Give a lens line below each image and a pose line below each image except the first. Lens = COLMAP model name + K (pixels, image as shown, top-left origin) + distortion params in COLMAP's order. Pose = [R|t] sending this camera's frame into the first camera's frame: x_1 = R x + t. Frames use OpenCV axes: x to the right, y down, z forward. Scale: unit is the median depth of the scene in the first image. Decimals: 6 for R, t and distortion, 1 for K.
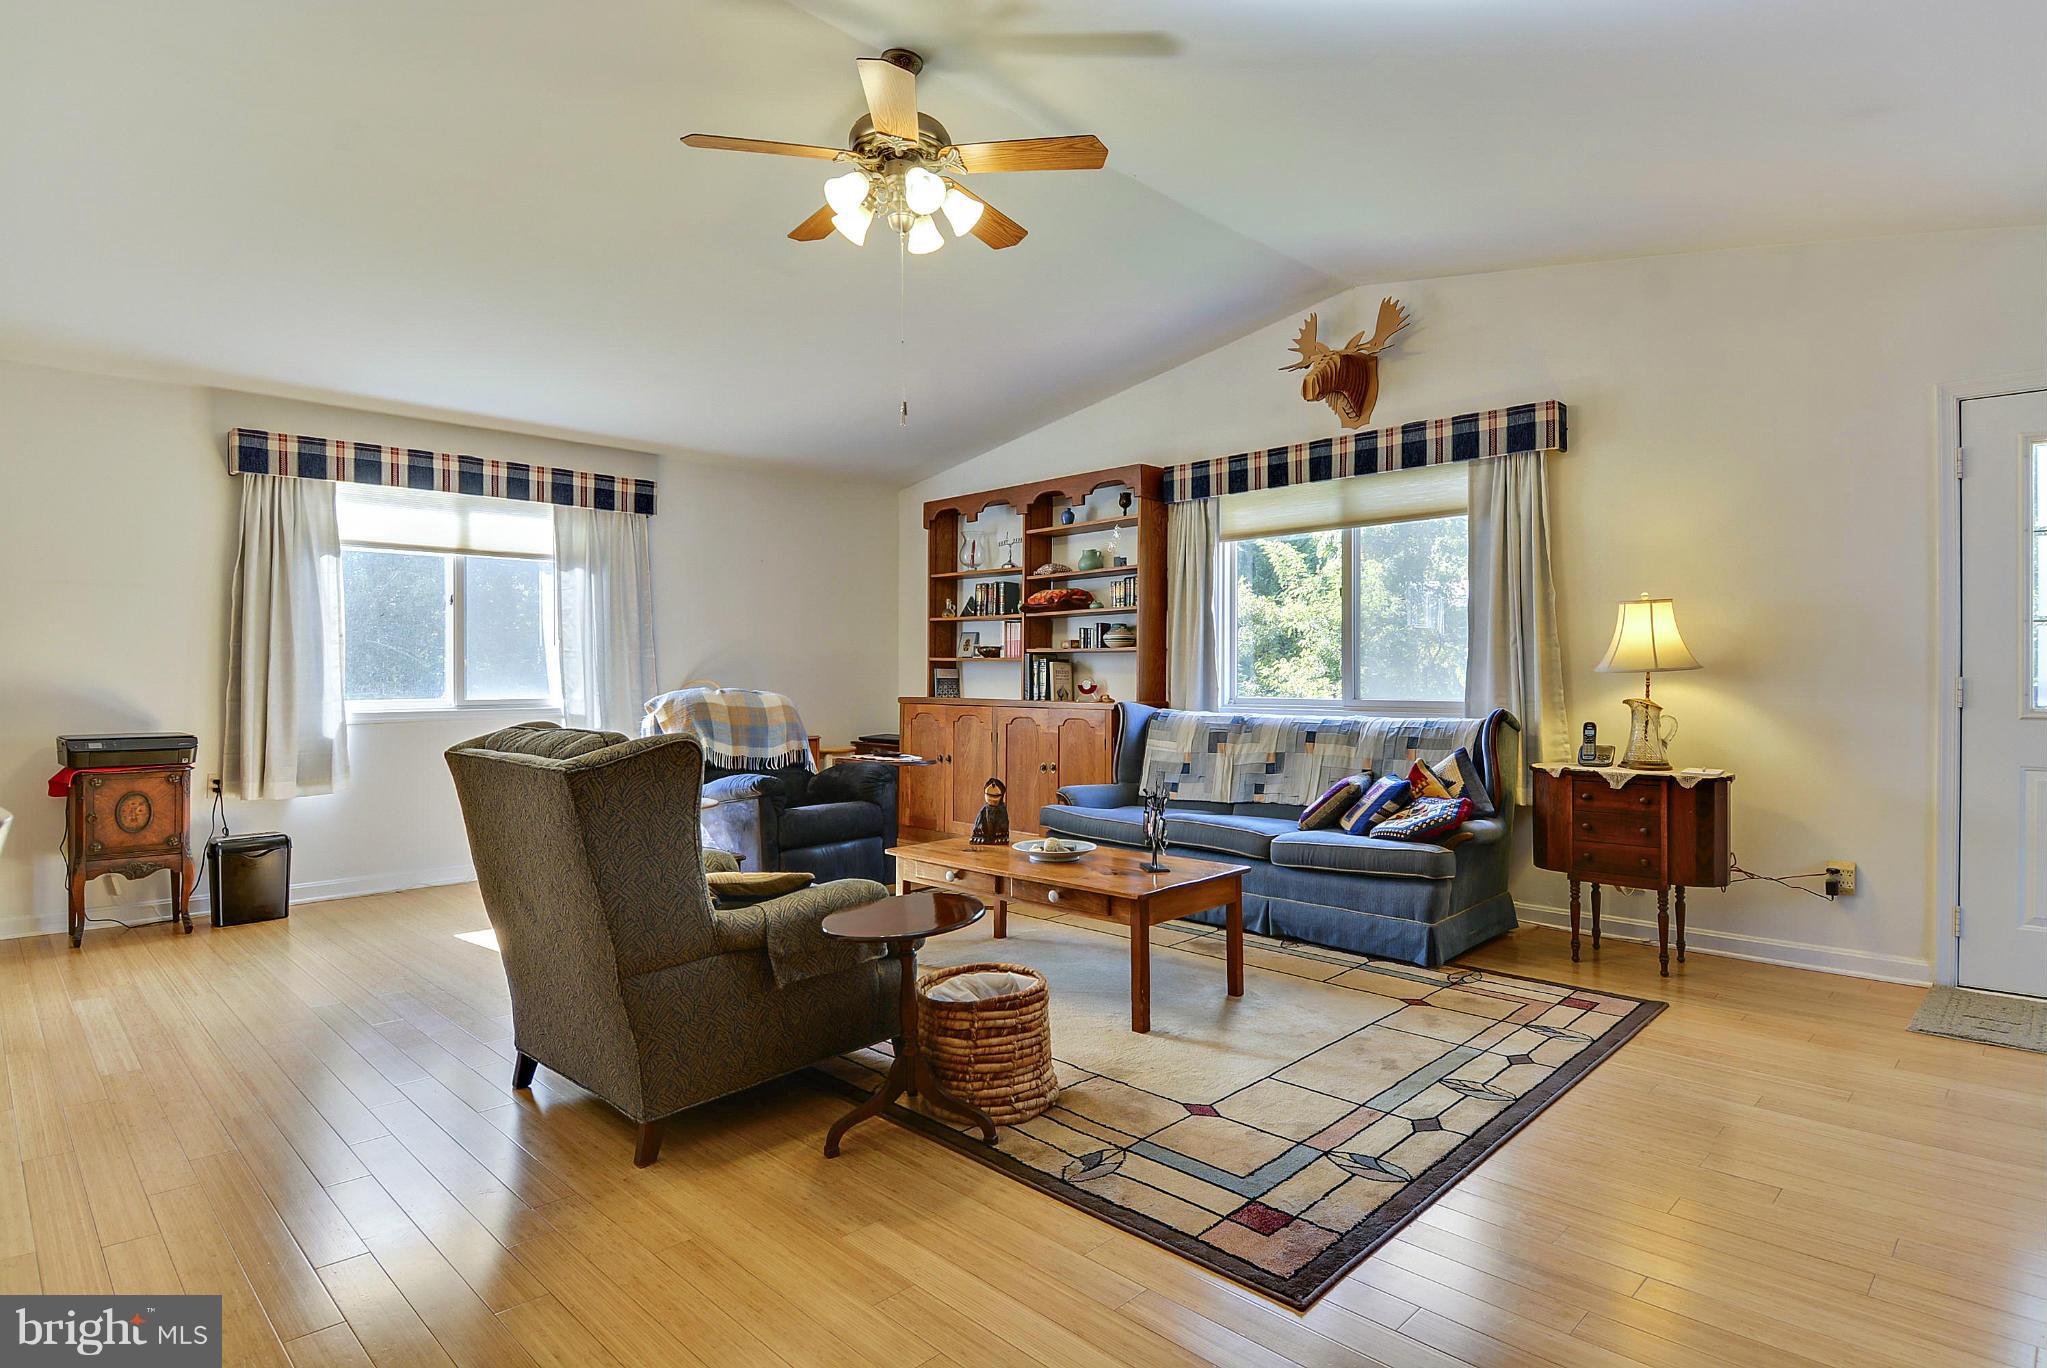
lens RADIAL K [[1074.1, 0, 1004.0], [0, 1074.1, 672.7], [0, 0, 1]] dist [0.020626, -0.028831]
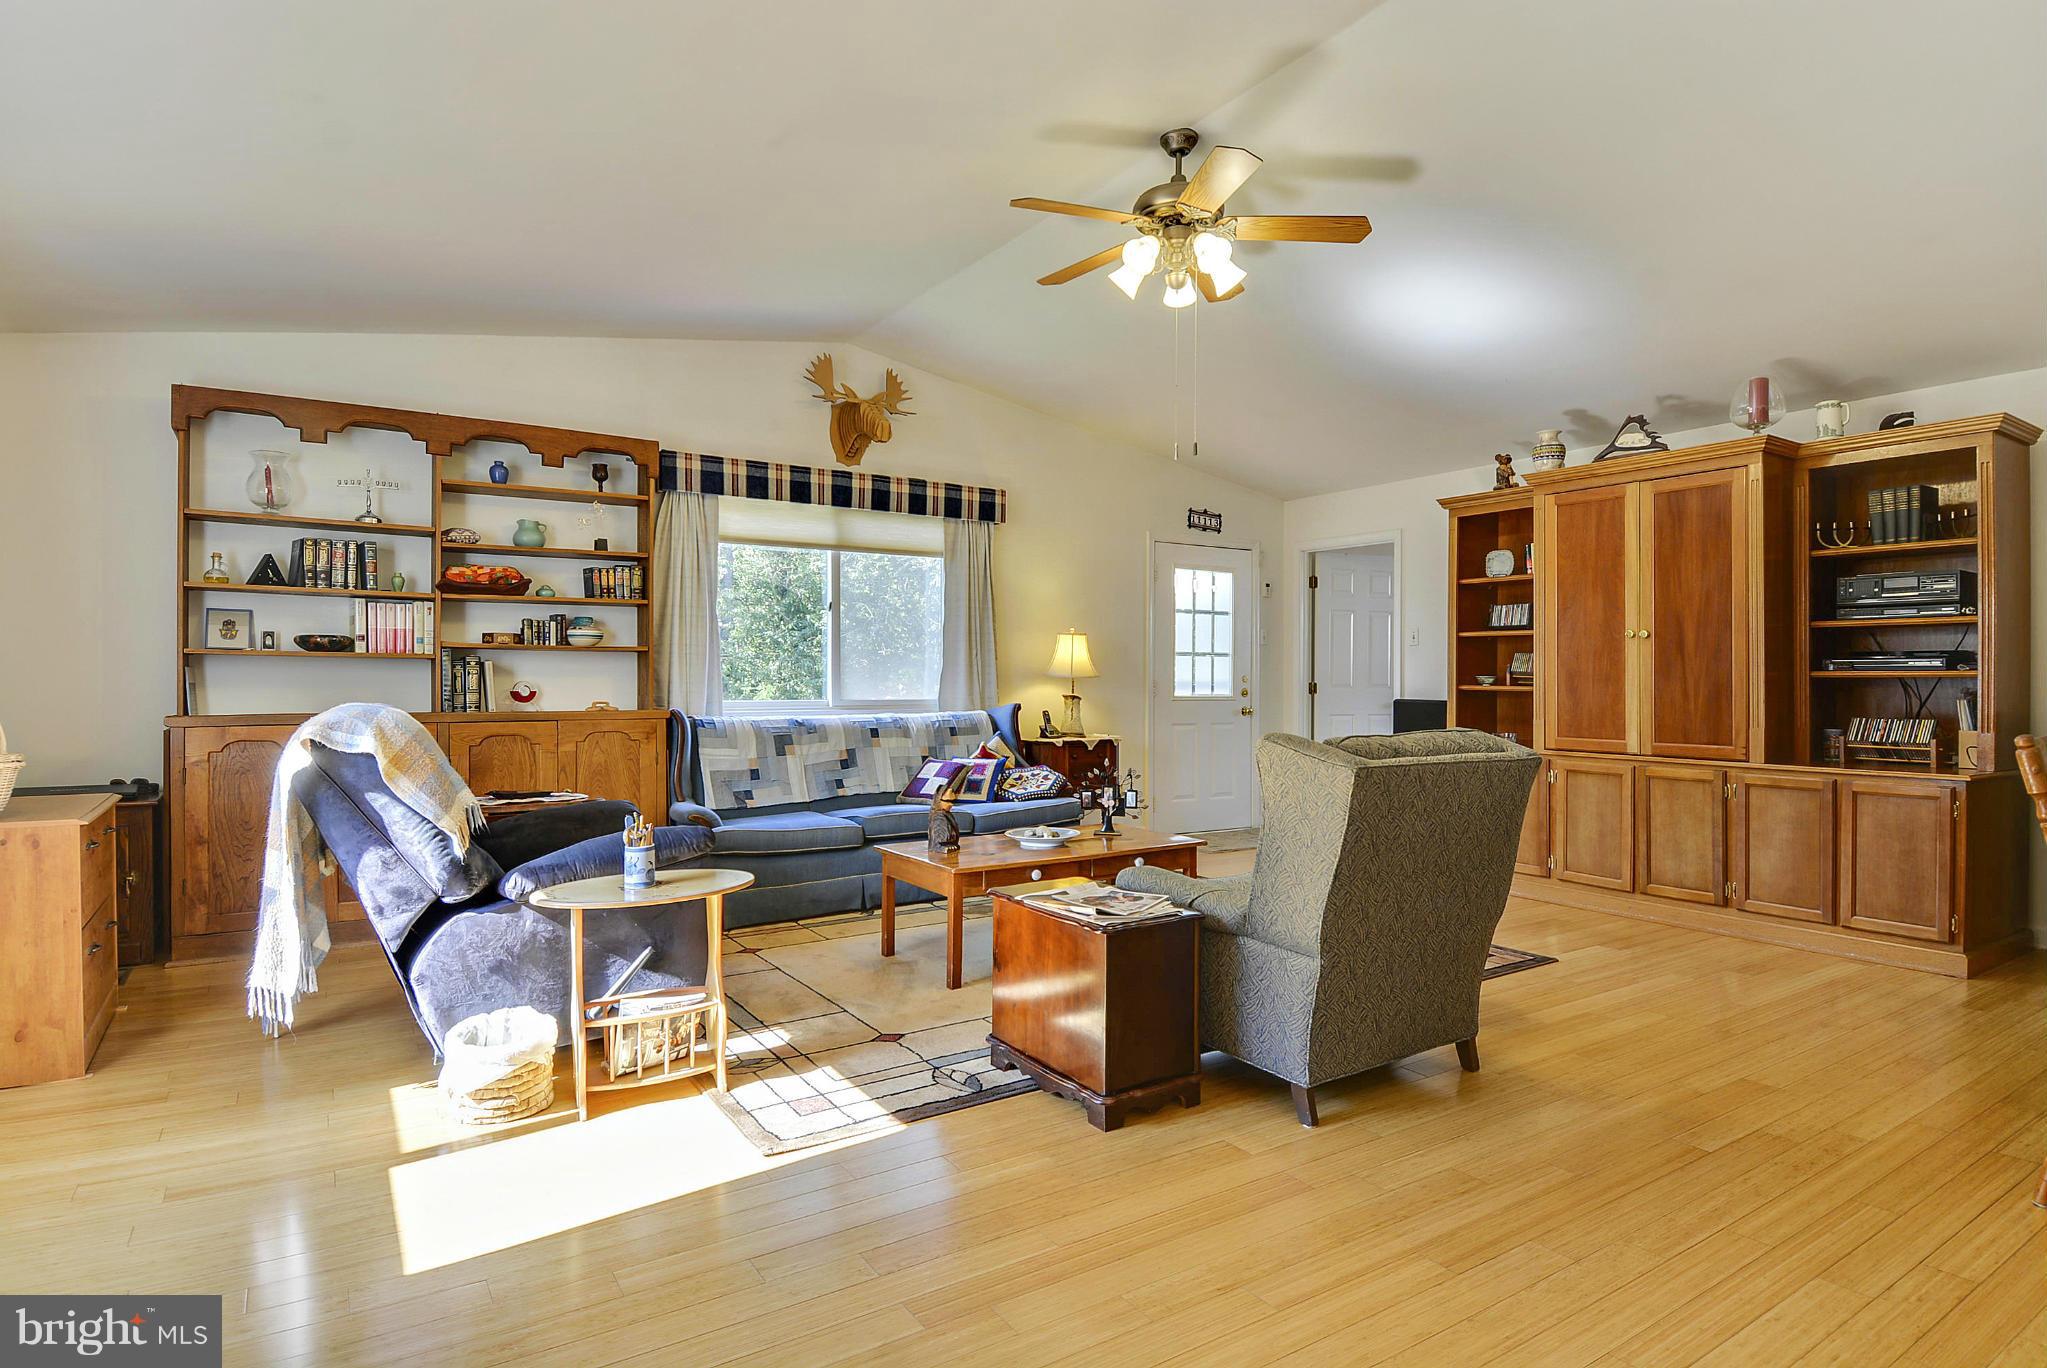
lens RADIAL K [[1074.1, 0, 1019.1], [0, 1074.1, 680.0], [0, 0, 1]] dist [0.020626, -0.028831]
pose [[0.192454, 0.008117, 0.981272, -0.761401], [0.000282, 0.999965, -0.008327, 0.011928], [-0.981306, 0.001879, 0.192445, 0.592222]]
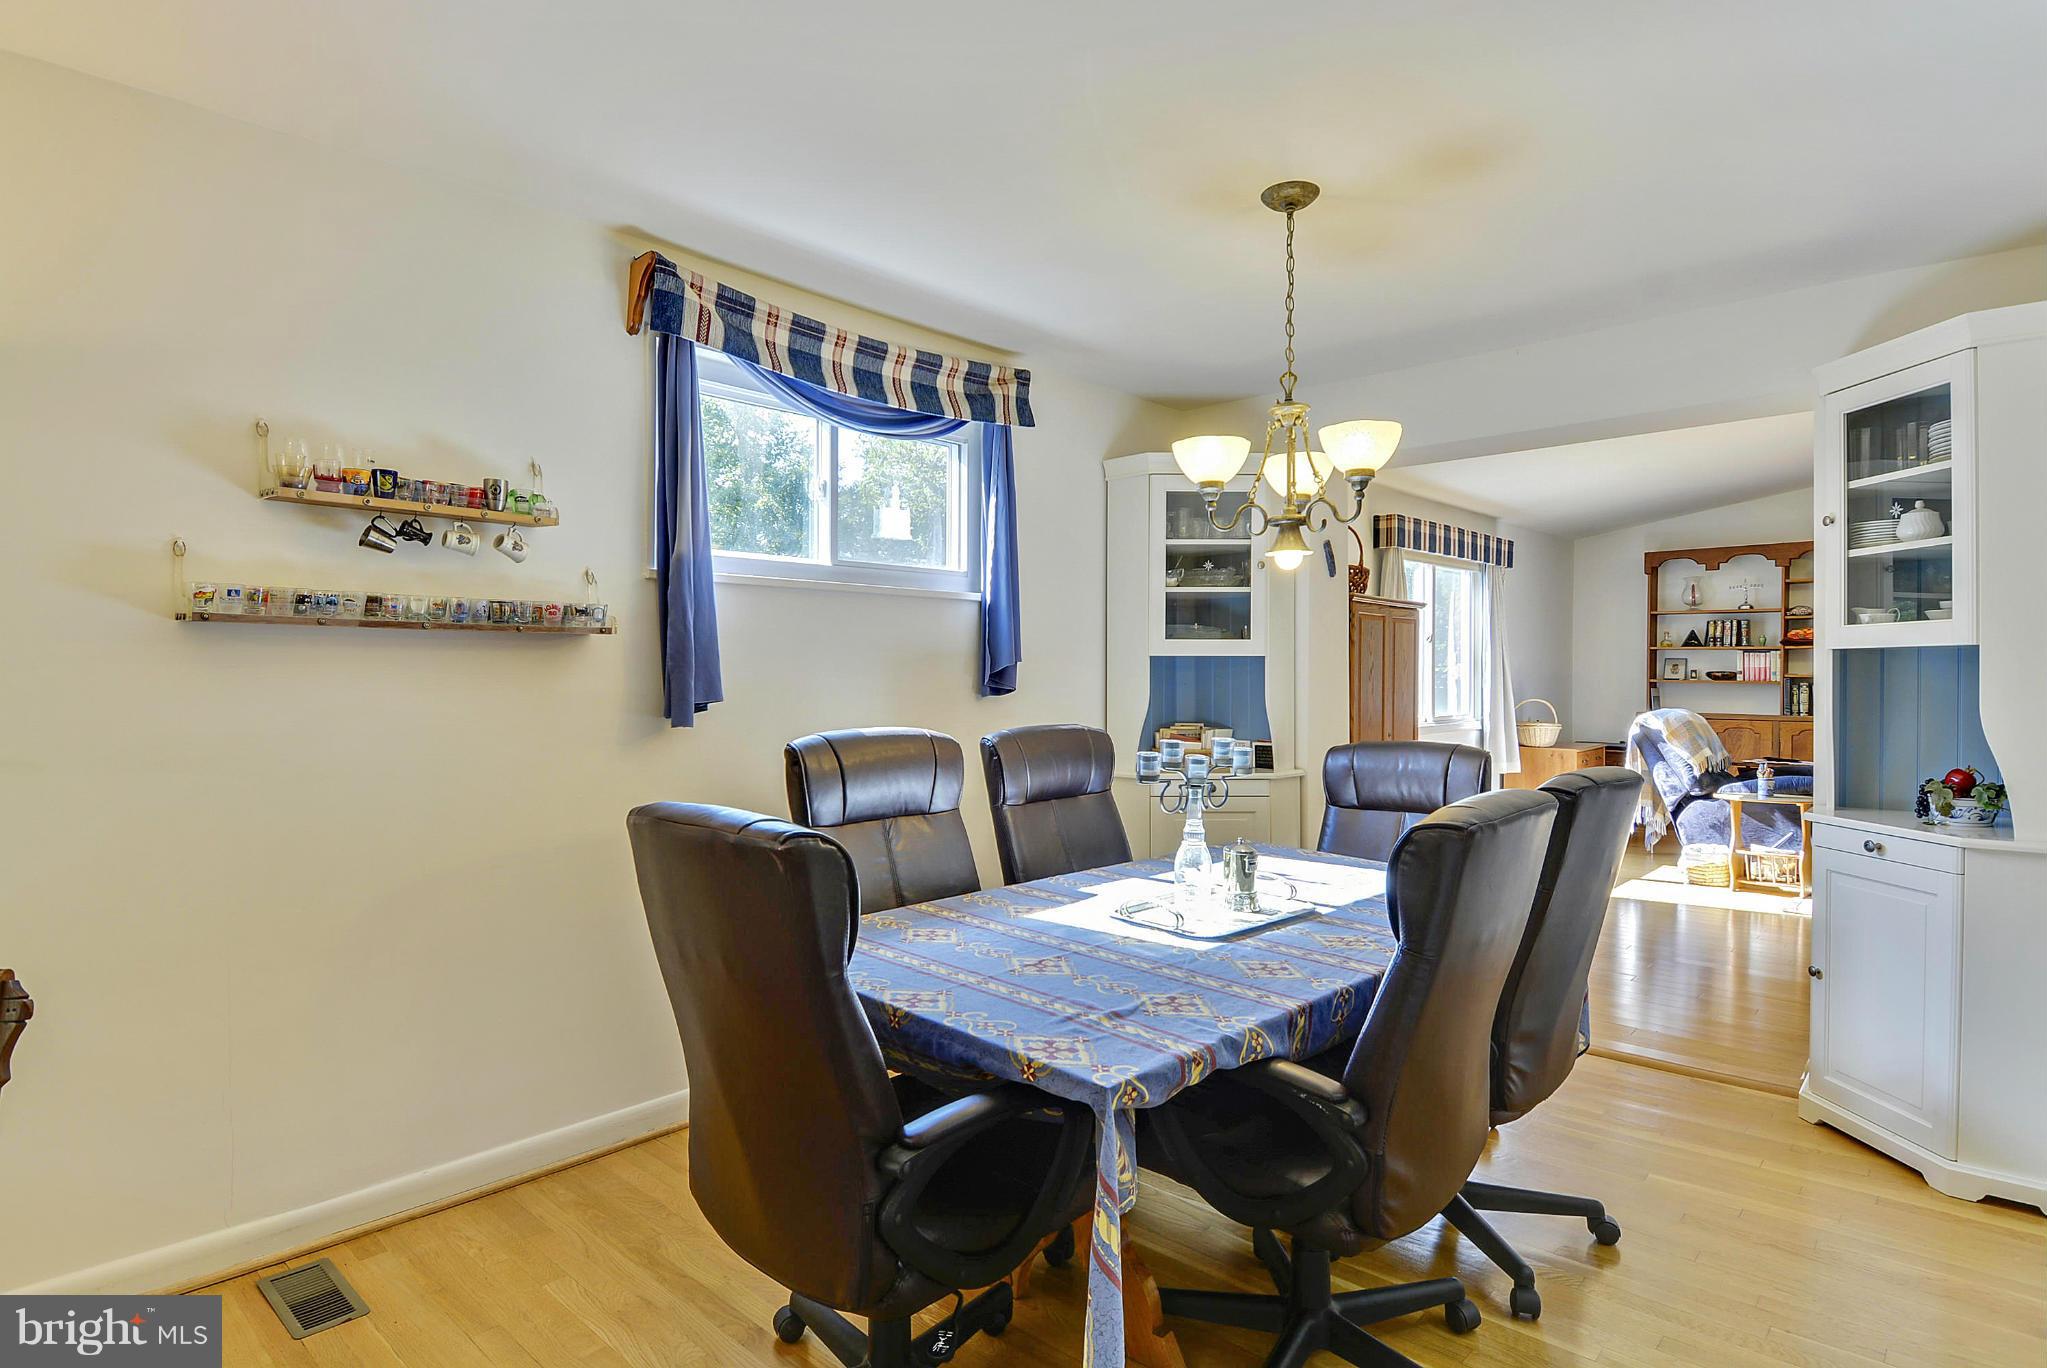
lens RADIAL K [[1074.1, 0, 1025.9], [0, 1074.1, 676.6], [0, 0, 1]] dist [0.020626, -0.028831]
pose [[0.998726, 0.008445, 0.049756, -1.141452], [-0.008533, 0.999962, 0.001559, -0.016999], [-0.049741, -0.001982, 0.998760, -0.258789]]
